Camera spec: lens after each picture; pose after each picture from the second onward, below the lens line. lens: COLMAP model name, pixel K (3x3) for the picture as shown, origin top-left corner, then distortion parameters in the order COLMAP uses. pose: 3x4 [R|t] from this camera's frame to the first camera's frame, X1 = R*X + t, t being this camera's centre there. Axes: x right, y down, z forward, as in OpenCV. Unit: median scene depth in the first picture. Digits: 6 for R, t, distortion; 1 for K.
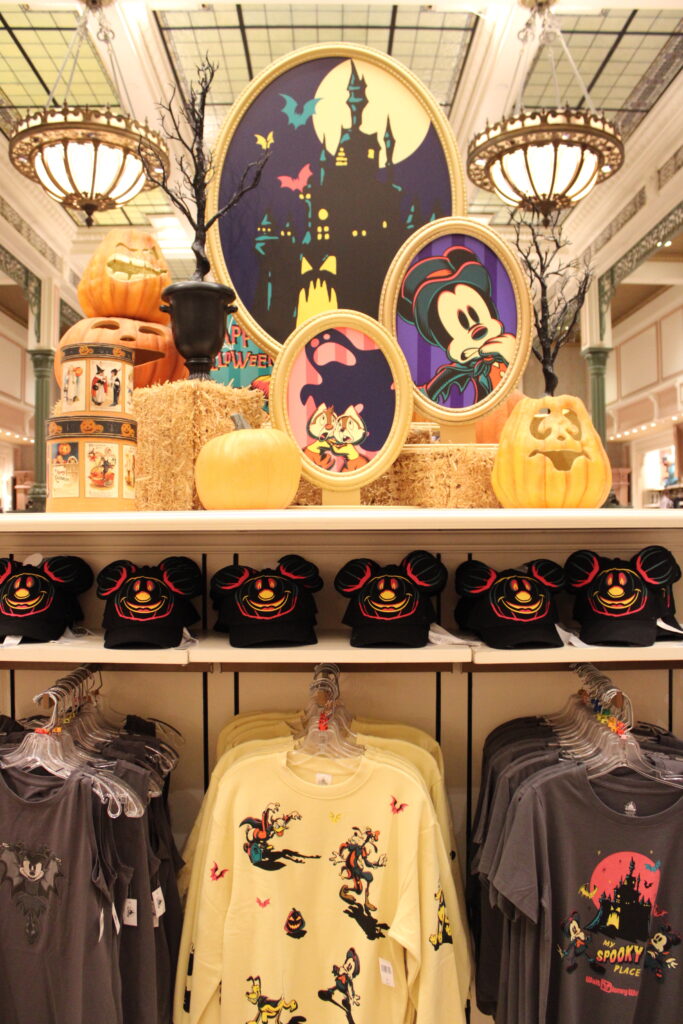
lens RADIAL K [[836.8, 0, 342.1], [0, 836.8, 517.5], [0, 0, 1]] dist [-0.043064, 0.001276]
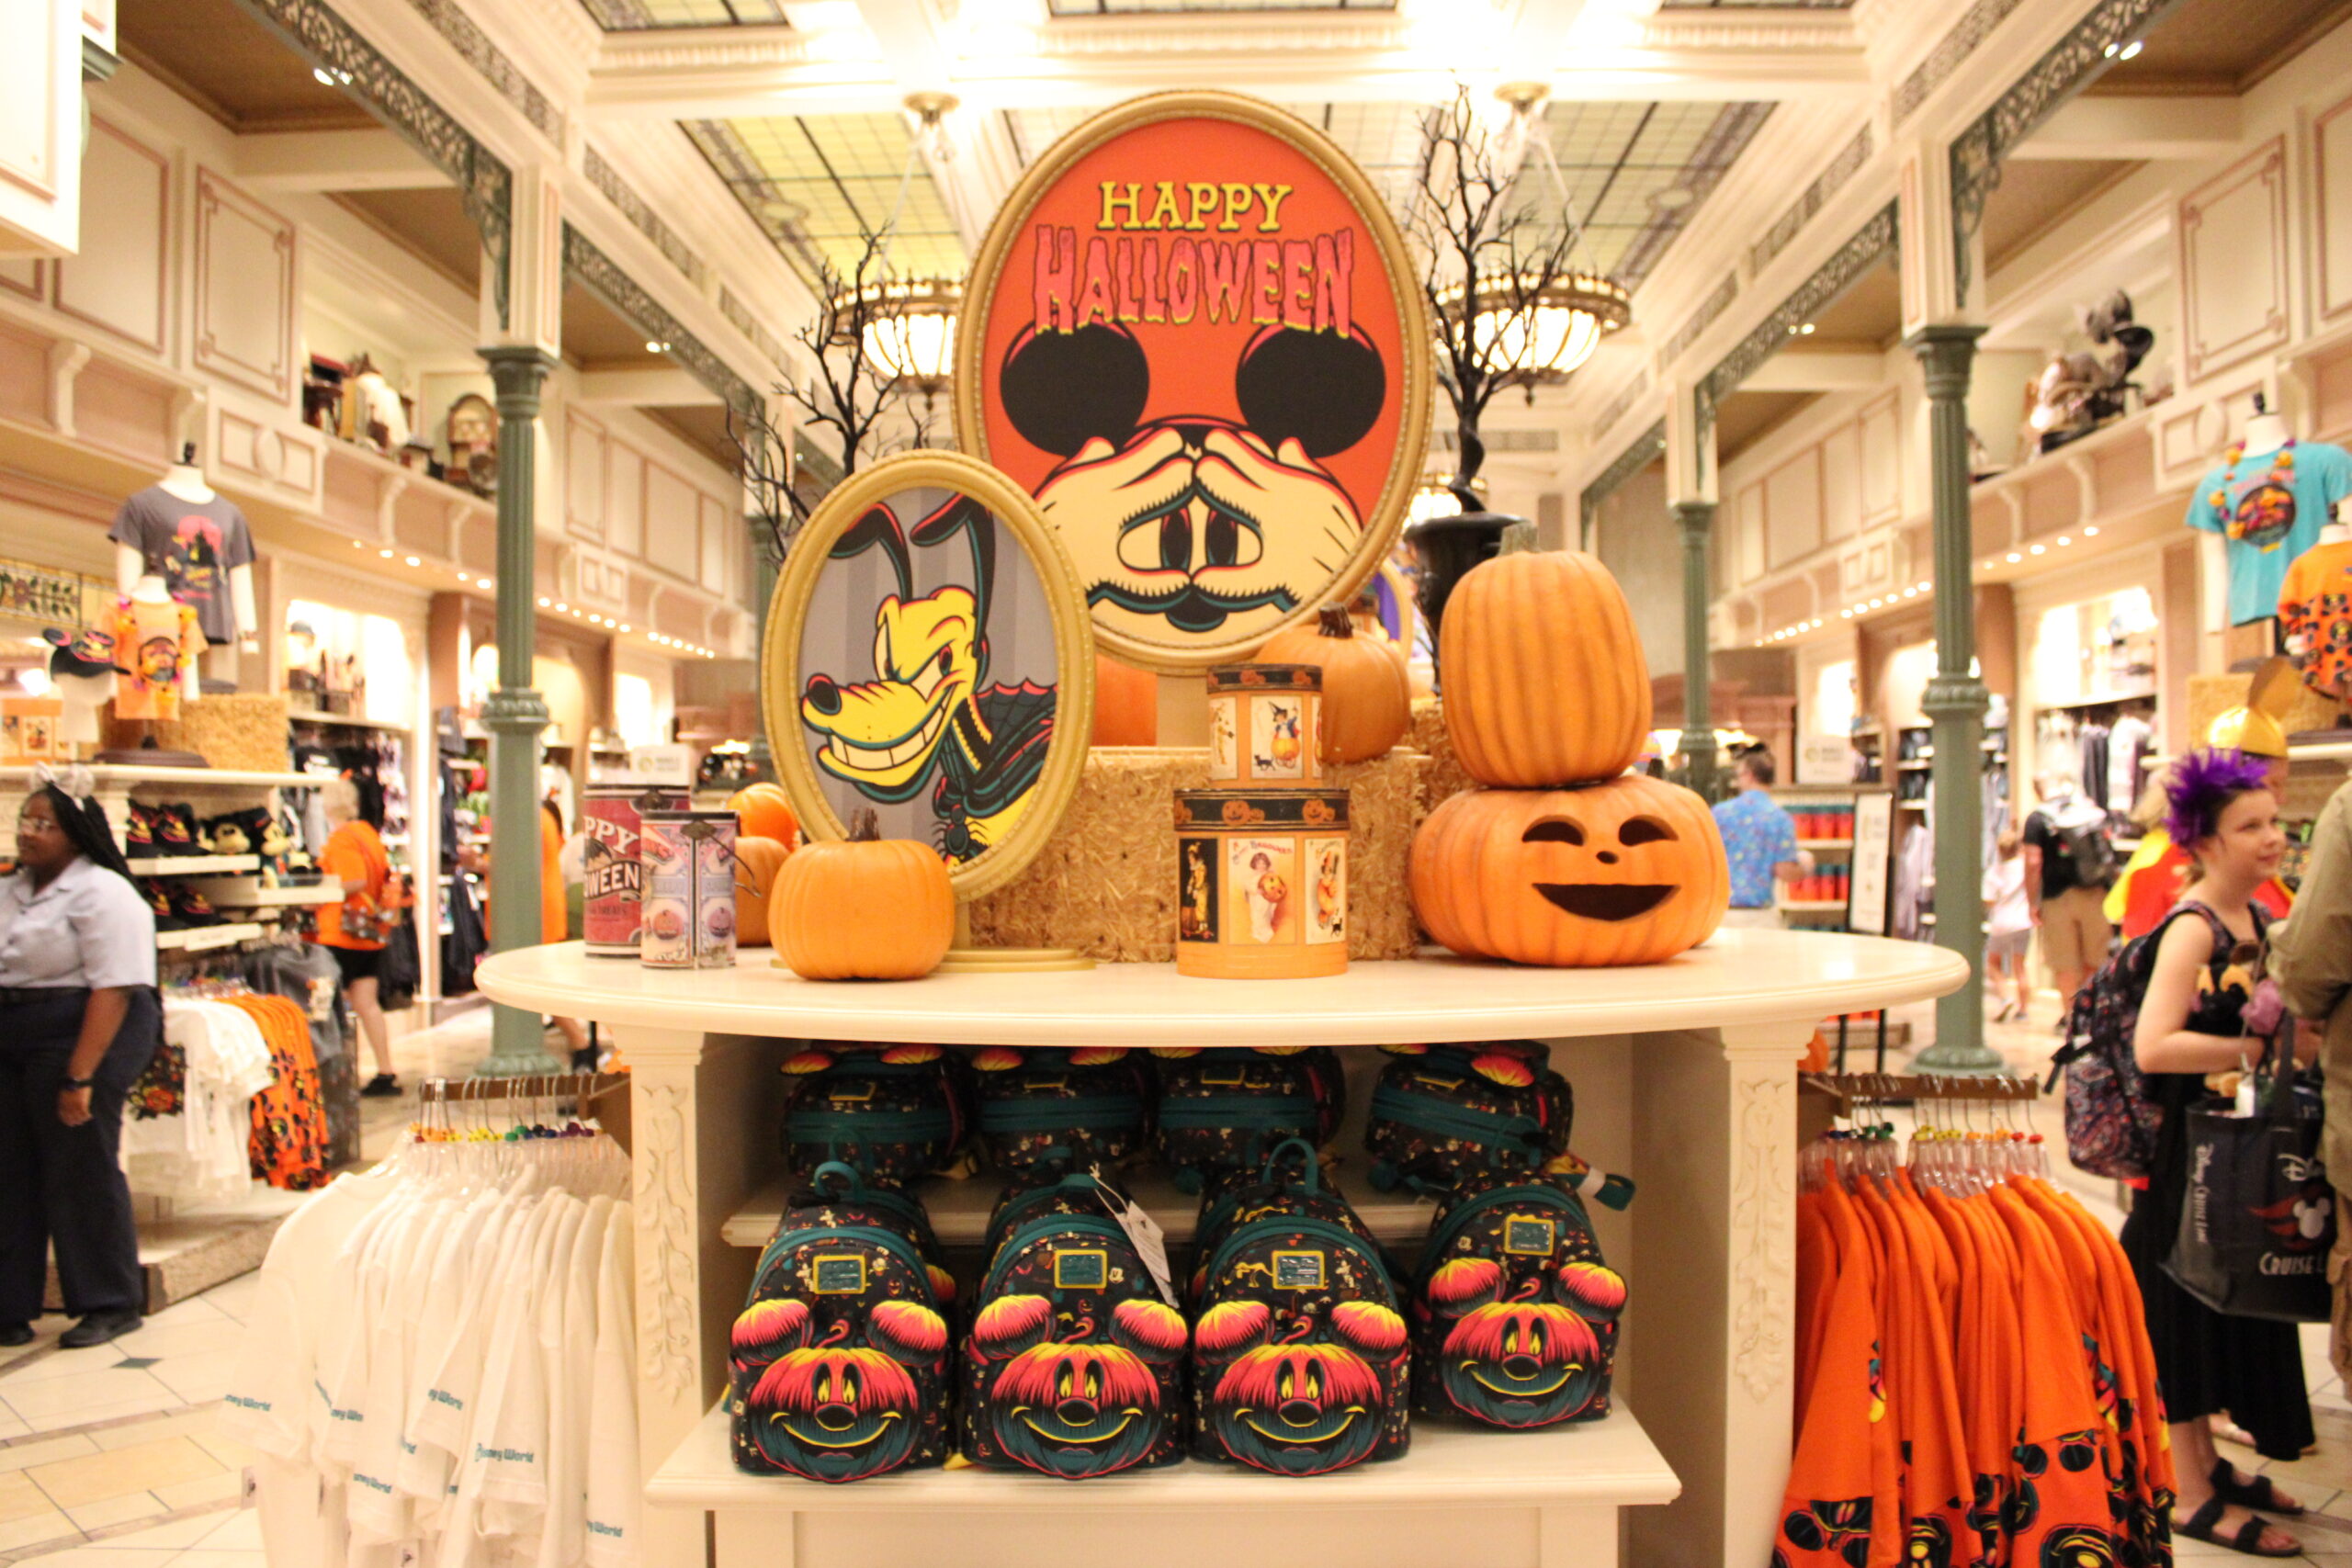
lens RADIAL K [[1921.8, 0, 1179.7], [0, 1921.8, 777.3], [0, 0, 1]] dist [-0.043064, 0.001276]
pose [[0.999016, -0.001578, -0.044329, 0.004098], [0.001365, 0.999987, -0.004841, -0.003023], [0.044336, 0.004776, 0.999005, -0.541229]]
